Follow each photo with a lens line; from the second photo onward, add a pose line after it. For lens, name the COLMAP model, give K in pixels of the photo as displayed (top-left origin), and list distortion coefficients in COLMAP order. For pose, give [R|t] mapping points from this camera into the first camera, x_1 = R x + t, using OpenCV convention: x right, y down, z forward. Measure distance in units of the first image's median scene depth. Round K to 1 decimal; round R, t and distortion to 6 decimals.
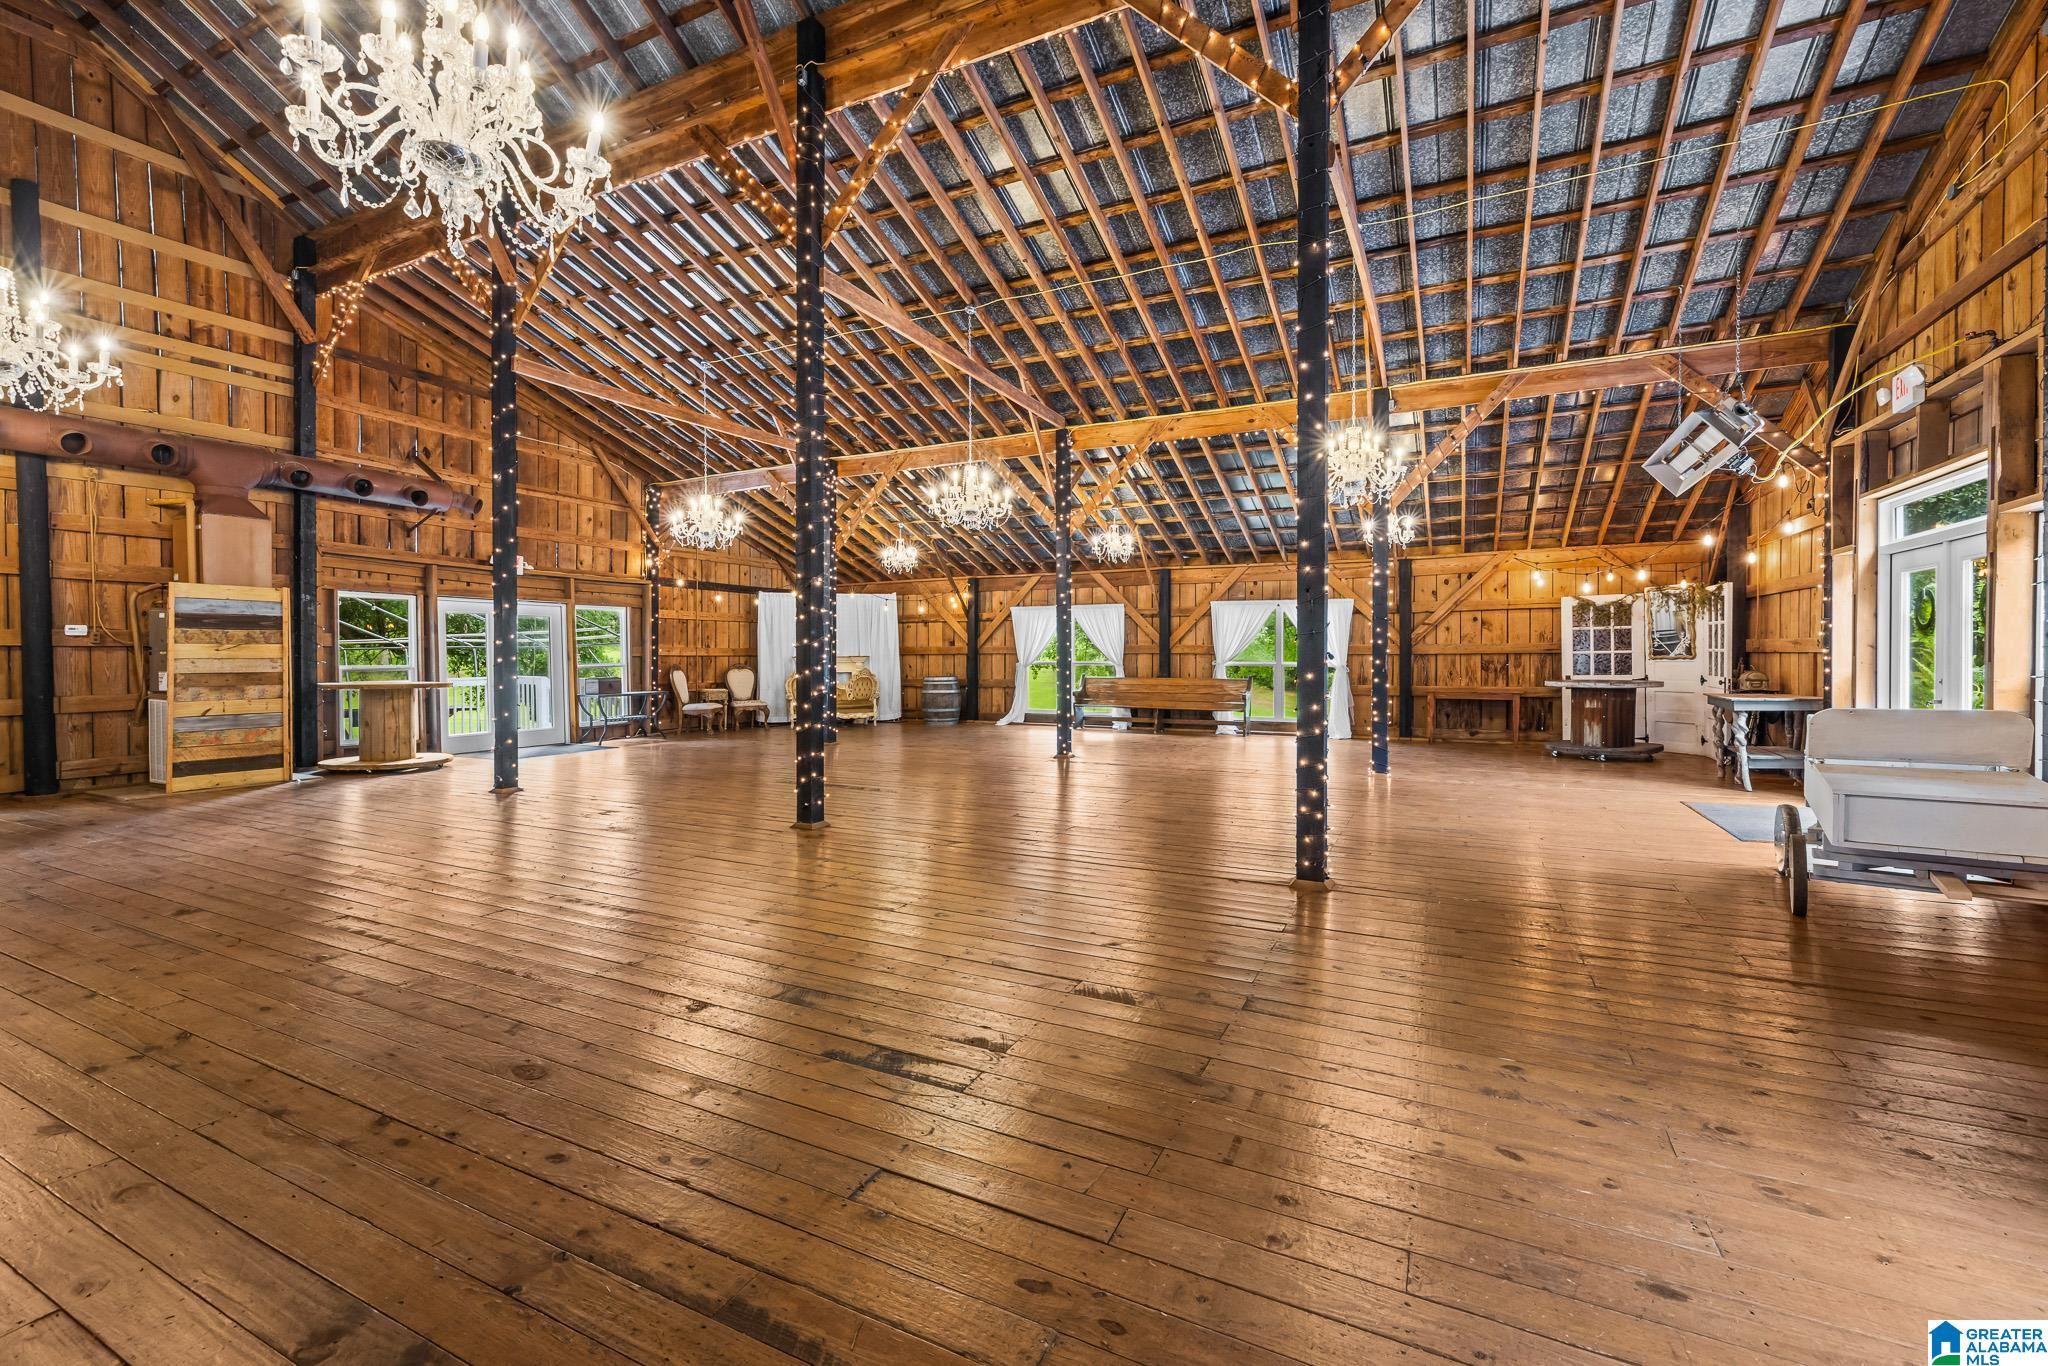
lens RADIAL K [[883.9, 0, 1024.6], [0, 883.9, 665.9], [0, 0, 1]] dist [-0.000399, -0.000155]
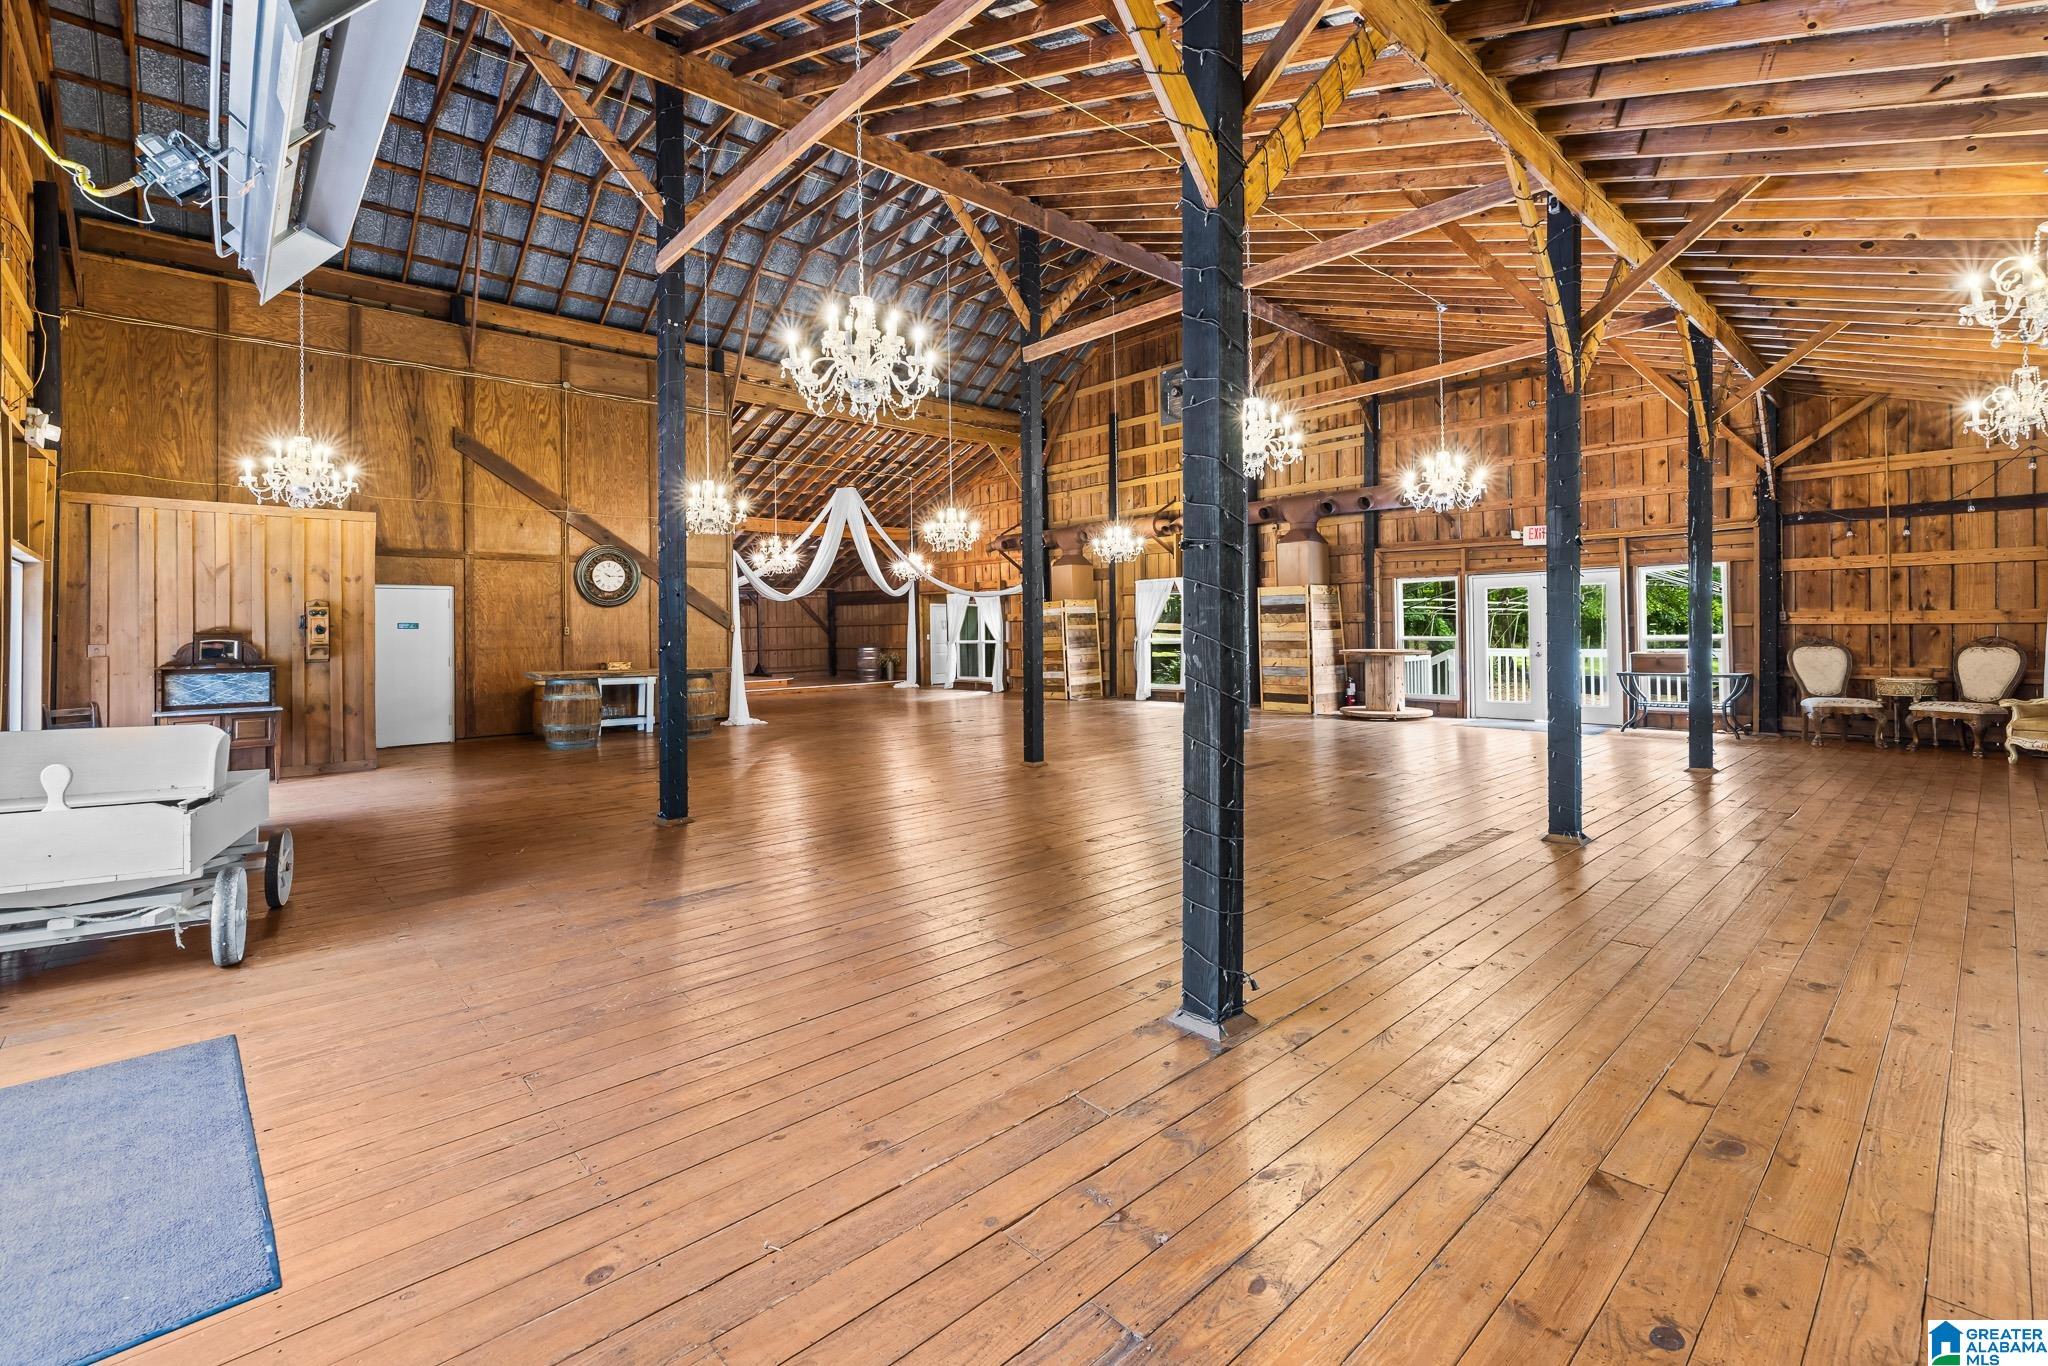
lens RADIAL K [[883.9, 0, 1016.9], [0, 883.9, 627.5], [0, 0, 1]] dist [-0.000399, -0.000155]
pose [[-0.357149, -0.001915, -0.934045, 0.761794], [-0.000224, 0.999998, -0.001965, -0.012711], [0.934047, -0.000493, -0.357149, 1.099838]]
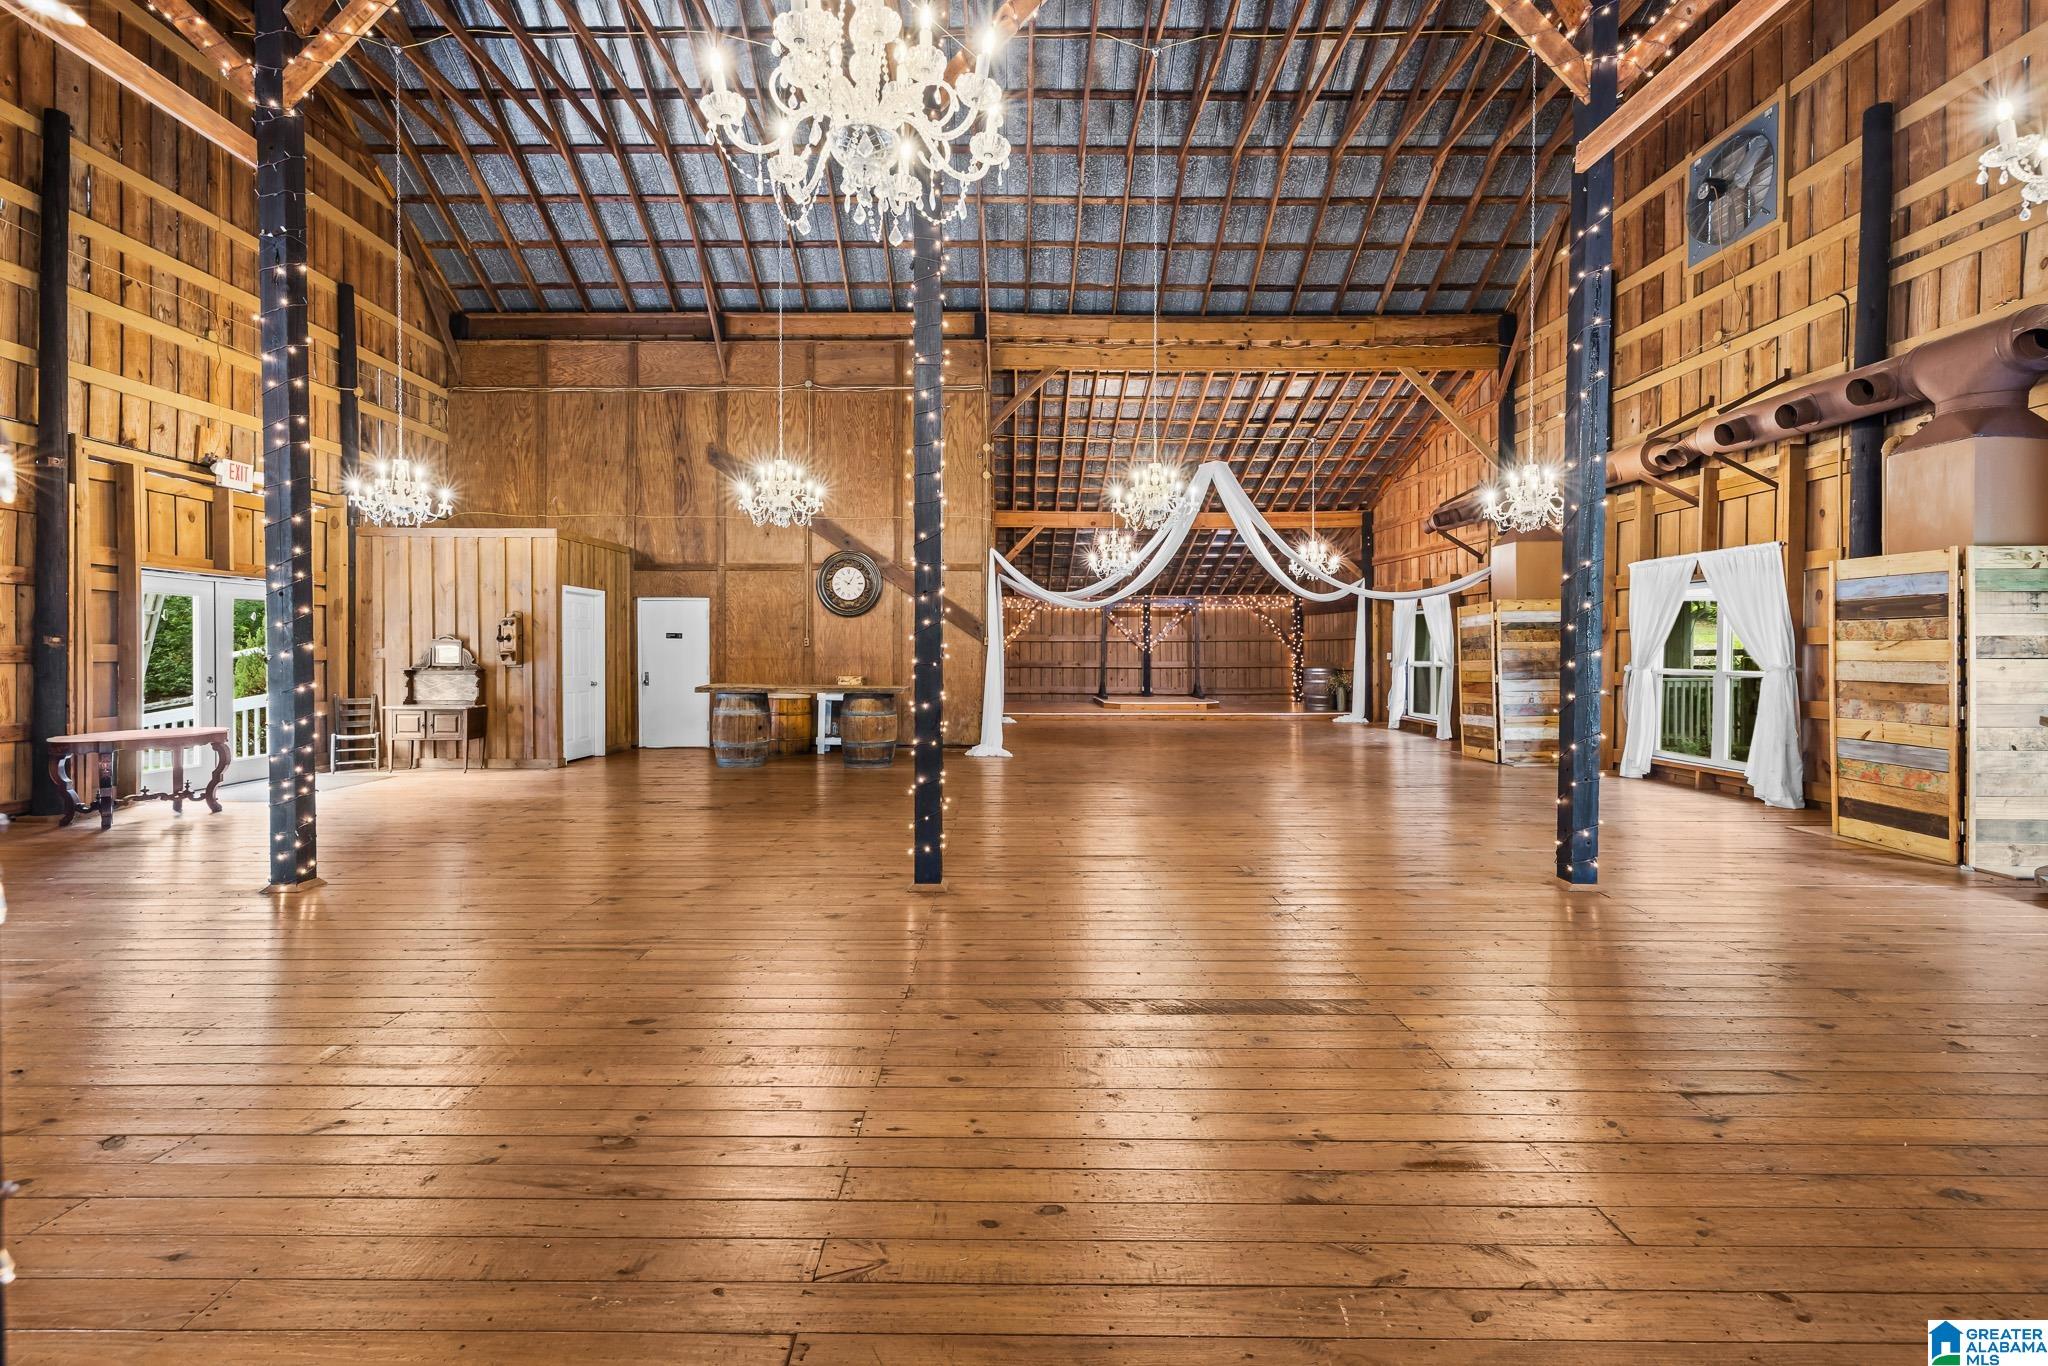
lens RADIAL K [[883.9, 0, 1020.9], [0, 883.9, 671.0], [0, 0, 1]] dist [-0.000399, -0.000155]
pose [[-0.894086, 0.006254, -0.447853, 0.012636], [-0.011005, 0.999294, 0.035924, -0.017880], [0.447761, 0.037048, -0.893385, 1.286098]]
